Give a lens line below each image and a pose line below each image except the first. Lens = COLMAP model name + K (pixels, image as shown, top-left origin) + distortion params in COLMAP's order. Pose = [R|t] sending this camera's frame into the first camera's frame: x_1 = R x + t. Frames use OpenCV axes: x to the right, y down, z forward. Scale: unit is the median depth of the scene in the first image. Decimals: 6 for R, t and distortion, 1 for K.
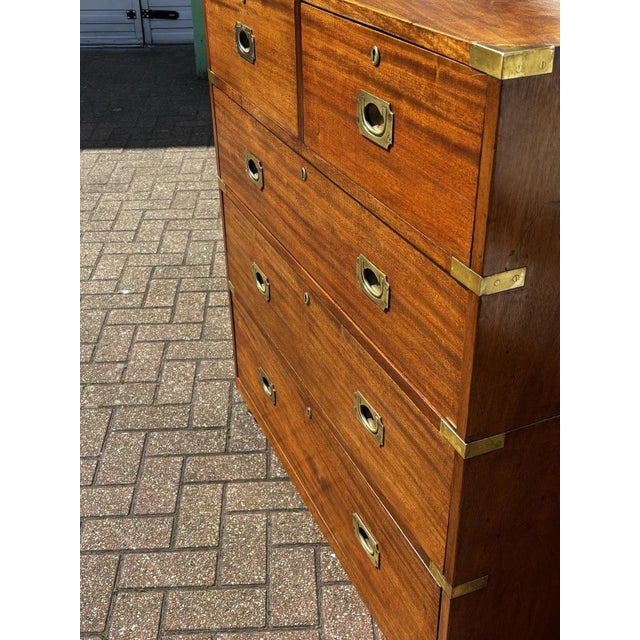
lens RADIAL K [[793.3, 0, 313.2], [0, 793.3, 320.5], [0, 0, 1]] dist [0.171919, -0.564272]
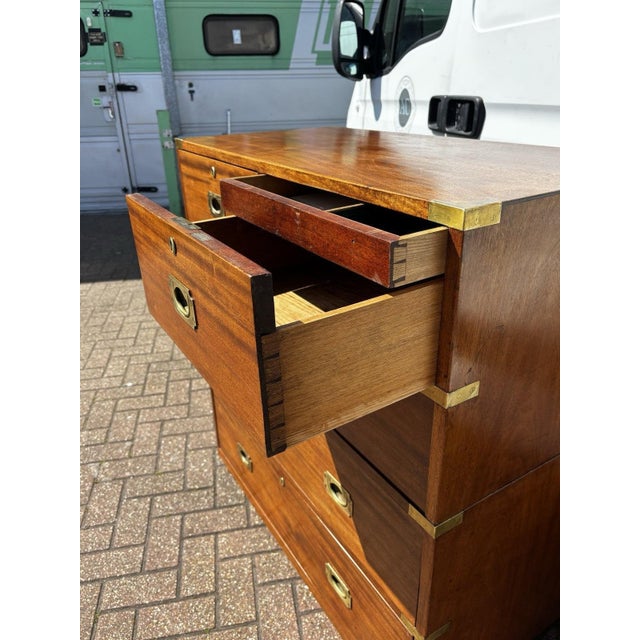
lens RADIAL K [[507.8, 0, 320.0], [0, 507.8, 320.0], [0, 0, 1]] dist [0.001892, 0.005805]
pose [[0.988606, -0.067481, 0.134552, -0.039947], [0.081193, 0.991753, -0.099163, -0.060035], [-0.126751, 0.108958, 0.985932, 0.163420]]
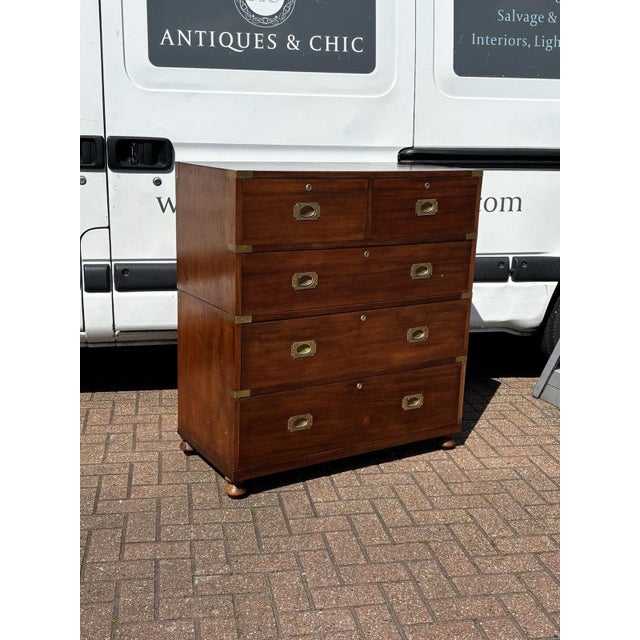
lens RADIAL K [[793.3, 0, 313.2], [0, 793.3, 320.5], [0, 0, 1]] dist [0.171919, -0.564272]
pose [[-0.139259, -0.221950, 0.965062, -1.871005], [0.485210, 0.834260, 0.261883, -0.591958], [-0.863237, 0.504727, -0.008486, 1.089868]]
